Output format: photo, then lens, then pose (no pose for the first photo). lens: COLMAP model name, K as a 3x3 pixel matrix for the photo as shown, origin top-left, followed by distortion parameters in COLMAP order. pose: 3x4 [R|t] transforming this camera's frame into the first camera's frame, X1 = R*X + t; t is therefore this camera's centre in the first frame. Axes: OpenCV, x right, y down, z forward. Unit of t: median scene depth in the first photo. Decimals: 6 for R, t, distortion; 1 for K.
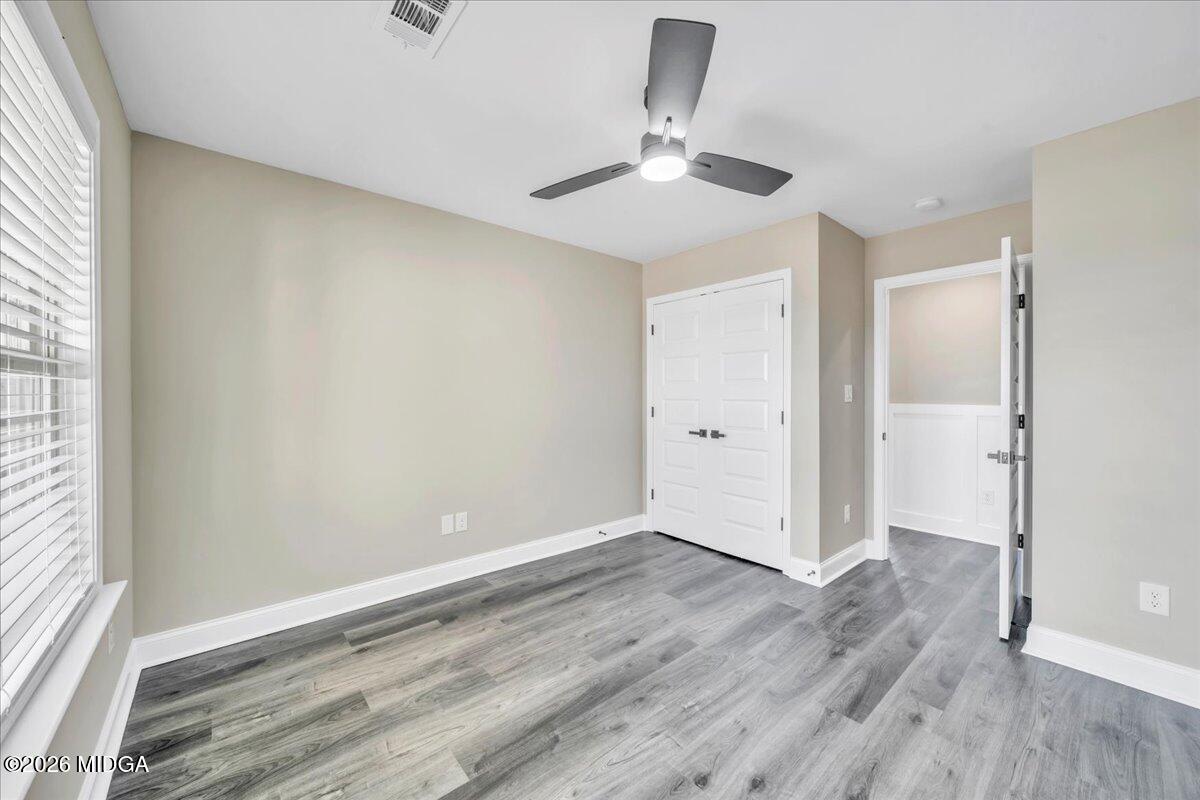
lens RADIAL K [[440.7, 0, 600.0], [0, 440.7, 400.0], [0, 0, 1]] dist [-0.001109, 0.000025]
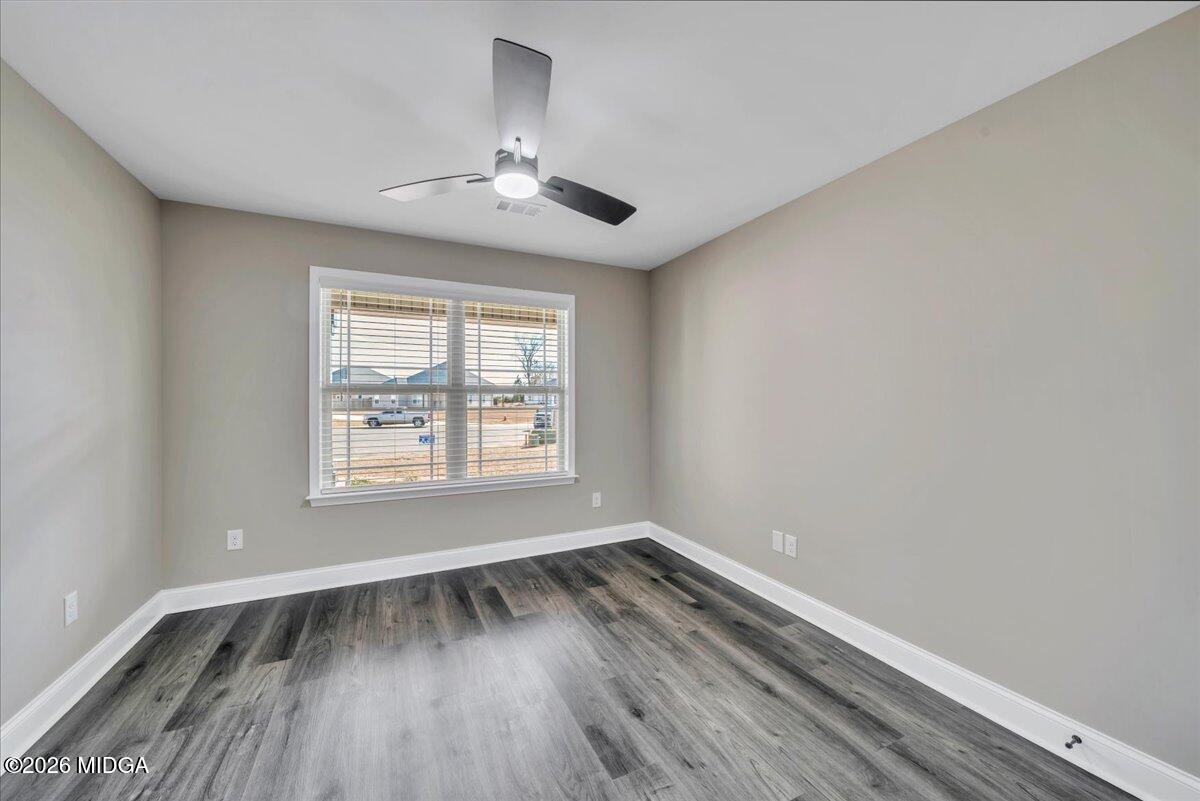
lens RADIAL K [[440.7, 0, 600.0], [0, 440.7, 400.5], [0, 0, 1]] dist [-0.001109, 0.000025]
pose [[-0.240936, -0.001029, -0.970540, 0.841952], [-0.019675, 0.999799, 0.003824, -0.017090], [0.970342, 0.020017, -0.240908, 1.088802]]
